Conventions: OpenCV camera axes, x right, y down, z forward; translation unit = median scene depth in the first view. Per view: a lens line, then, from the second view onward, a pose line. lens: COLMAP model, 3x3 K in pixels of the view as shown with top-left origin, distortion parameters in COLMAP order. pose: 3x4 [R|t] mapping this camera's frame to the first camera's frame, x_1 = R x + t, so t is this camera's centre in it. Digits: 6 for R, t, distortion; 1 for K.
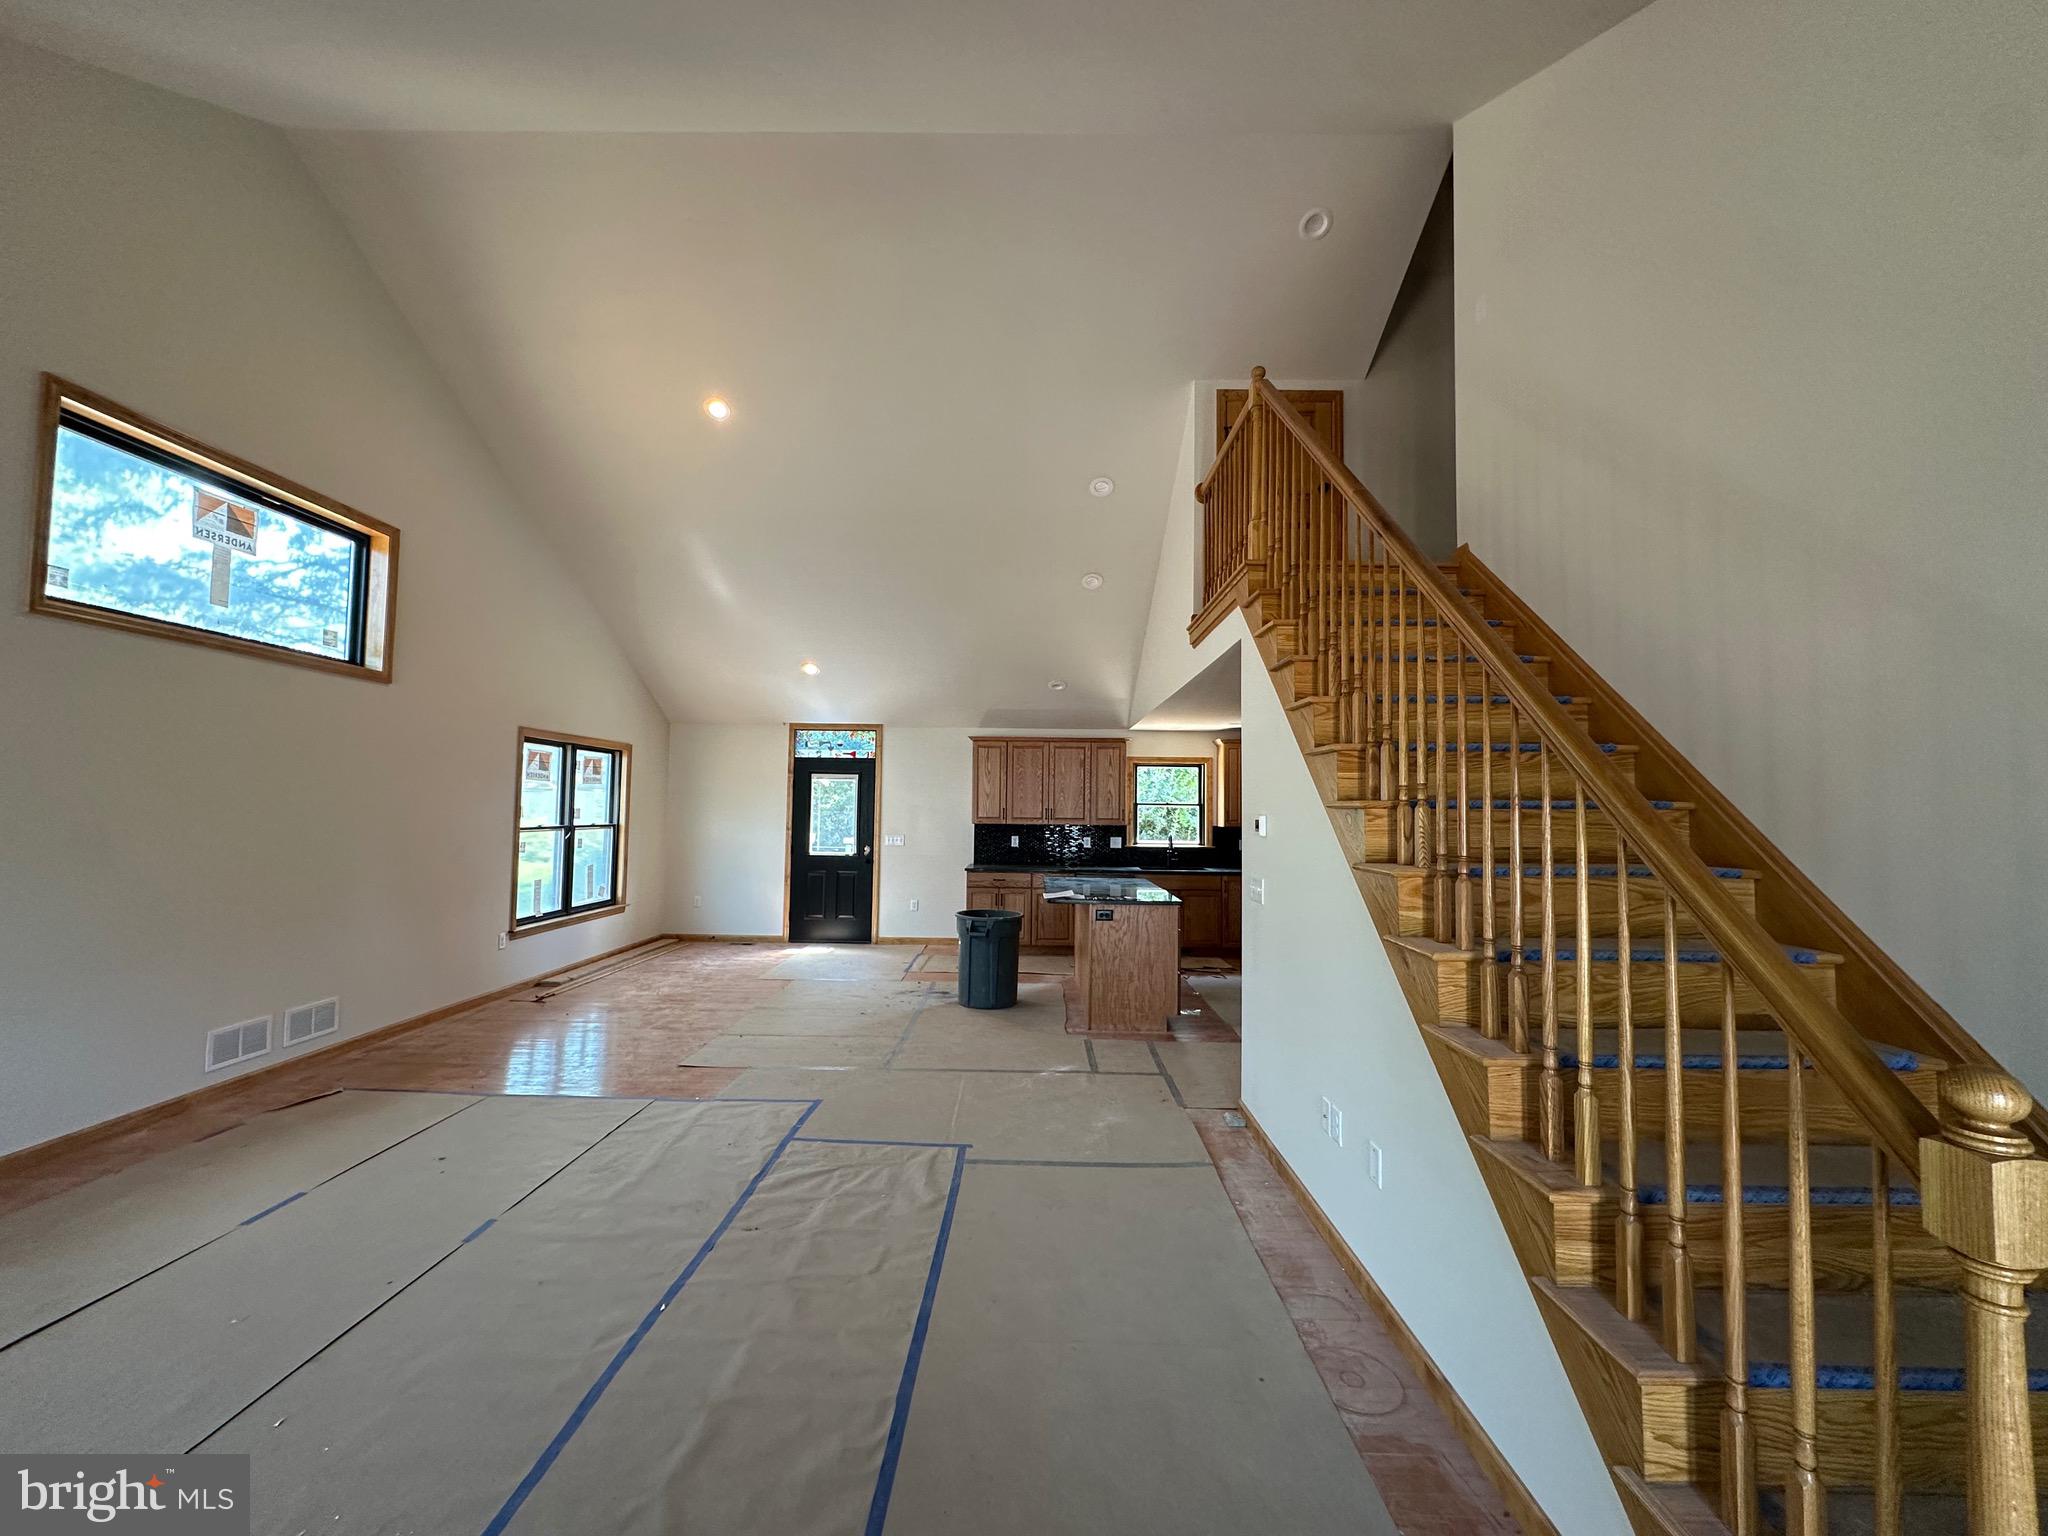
lens RADIAL K [[820.8, 0, 1024.6], [0, 820.8, 769.3], [0, 0, 1]] dist [-0.007117, 0.002048]
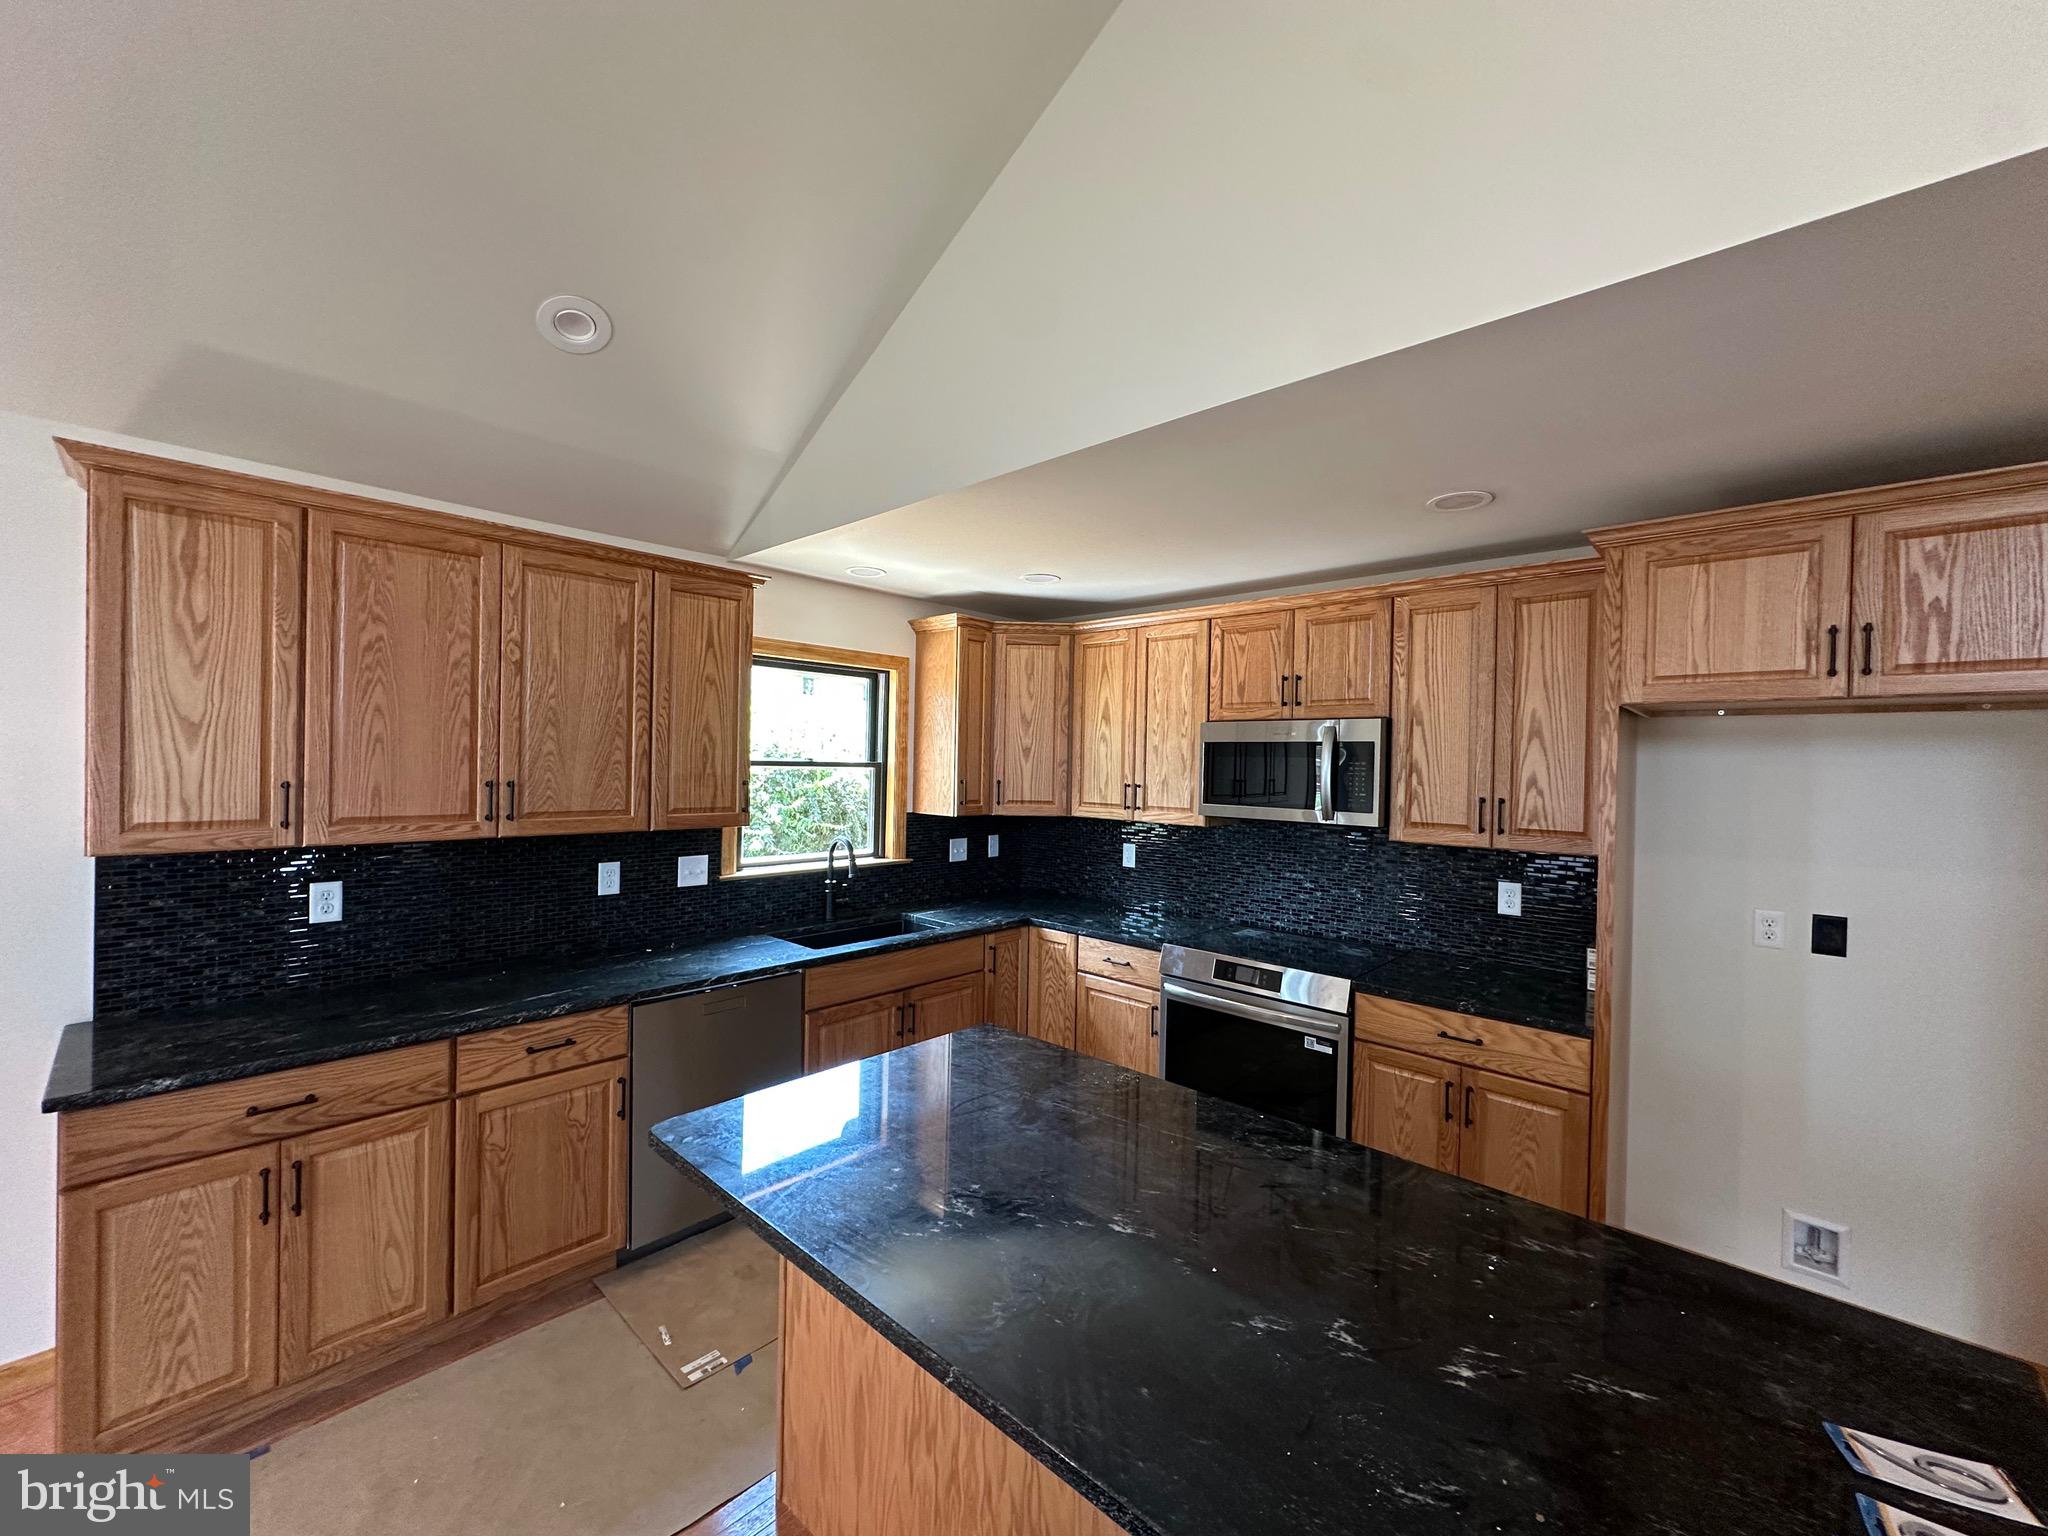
lens RADIAL K [[820.8, 0, 1022.1], [0, 820.8, 769.7], [0, 0, 1]] dist [-0.007117, 0.002048]
pose [[0.678132, -0.006144, 0.734915, -0.100347], [-0.045955, 0.997654, 0.050745, 0.038474], [-0.733502, -0.068185, 0.676258, 1.227133]]
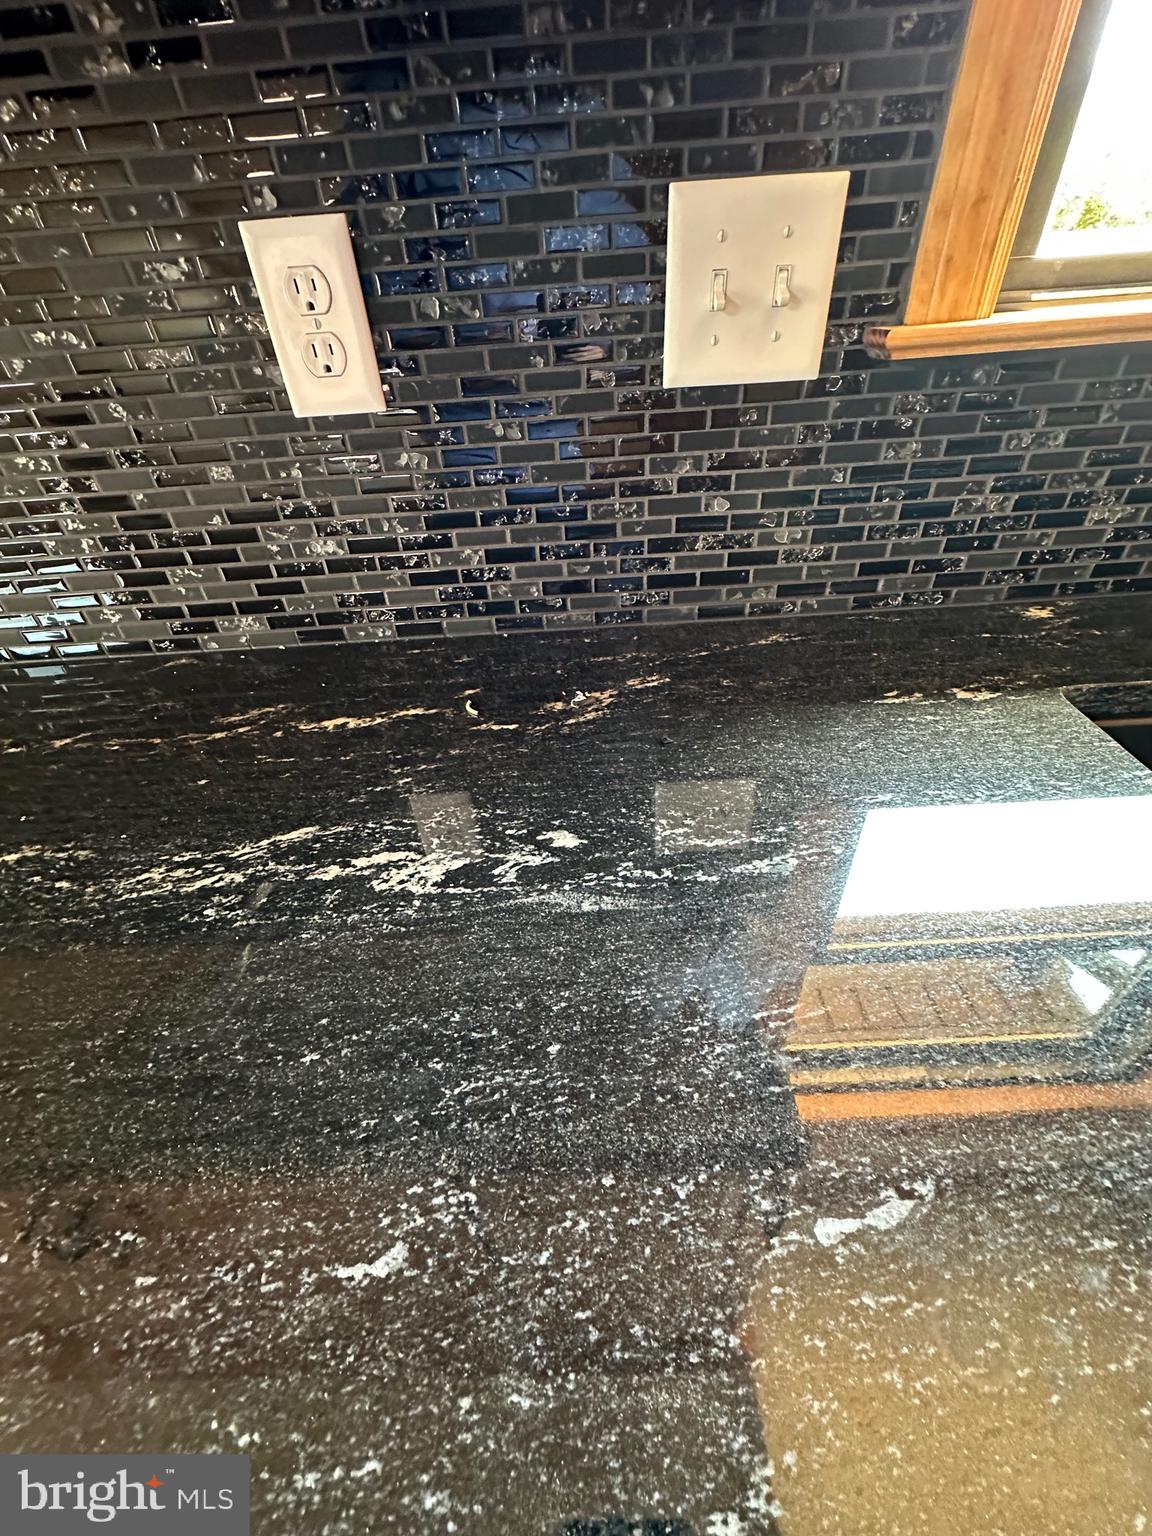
lens RADIAL K [[615.6, 0, 581.2], [0, 615.6, 770.9], [0, 0, 1]] dist [-0.007117, 0.002048]
pose [[0.997144, -0.069849, -0.028727, 0.181091], [0.071878, 0.760881, 0.644899, 0.160656], [-0.023188, -0.645122, 0.763728, 1.753582]]
